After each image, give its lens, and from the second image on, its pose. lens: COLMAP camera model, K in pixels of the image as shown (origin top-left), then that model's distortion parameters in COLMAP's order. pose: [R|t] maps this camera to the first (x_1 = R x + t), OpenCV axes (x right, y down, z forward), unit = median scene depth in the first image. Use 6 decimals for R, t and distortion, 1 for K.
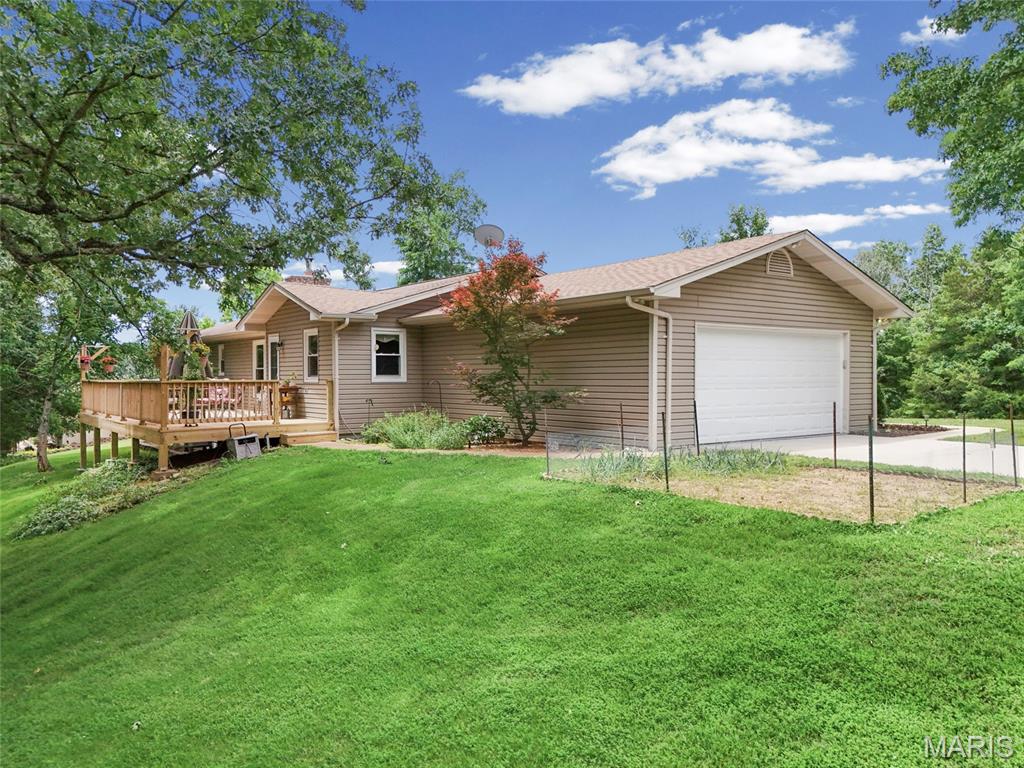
lens RADIAL K [[753.3, 0, 513.4], [0, 753.3, 386.5], [0, 0, 1]] dist [0.081719, -0.078551]
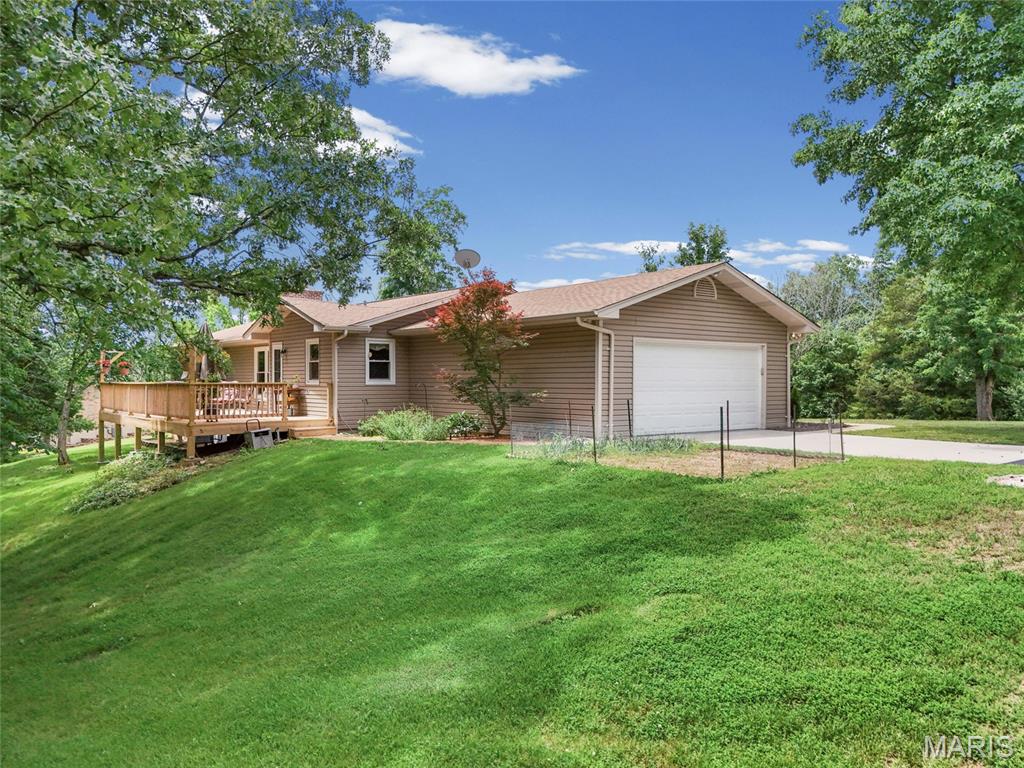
lens RADIAL K [[753.3, 0, 513.4], [0, 753.3, 386.5], [0, 0, 1]] dist [0.081719, -0.078551]
pose [[0.999514, 0.004016, 0.030912, 0.004491], [-0.003836, 0.999975, -0.005886, 0.003357], [-0.030935, 0.005765, 0.999505, -0.197059]]
